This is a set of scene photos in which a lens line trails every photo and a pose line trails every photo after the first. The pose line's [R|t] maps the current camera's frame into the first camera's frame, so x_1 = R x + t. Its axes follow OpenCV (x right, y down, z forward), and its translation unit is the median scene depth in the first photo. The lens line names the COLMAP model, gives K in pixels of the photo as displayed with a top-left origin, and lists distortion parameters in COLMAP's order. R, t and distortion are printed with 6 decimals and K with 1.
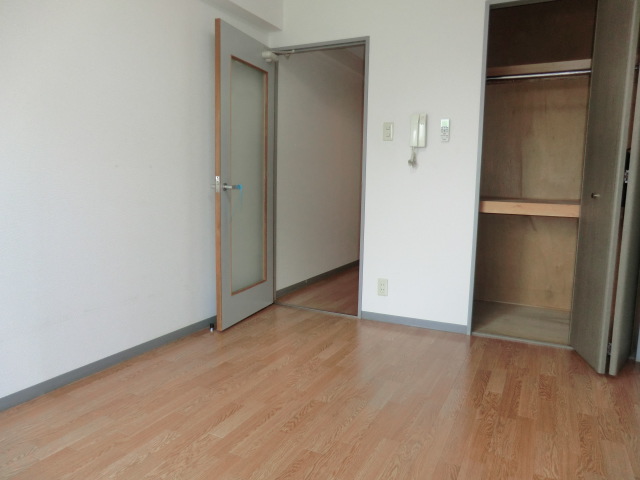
lens RADIAL K [[457.4, 0, 320.0], [0, 457.4, 241.8], [0, 0, 1]] dist [-0.037057, 0.005800]
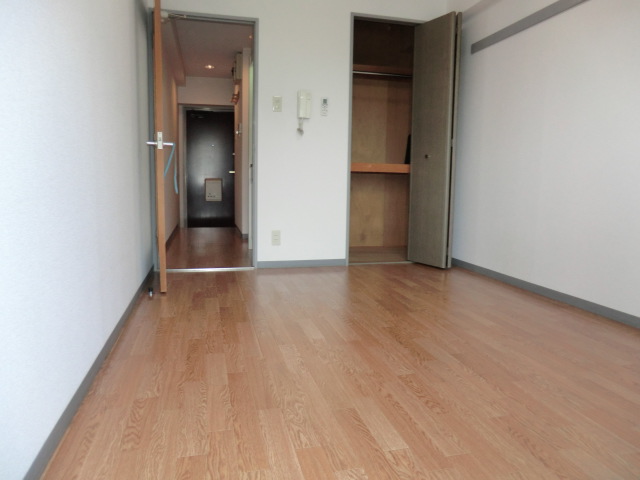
lens RADIAL K [[457.4, 0, 319.5], [0, 457.4, 237.6], [0, 0, 1]] dist [-0.037057, 0.005800]
pose [[0.761434, -0.087254, 0.642344, -0.566803], [0.083184, 0.995859, 0.036668, 0.069910], [-0.642884, 0.025512, 0.765539, 0.037374]]
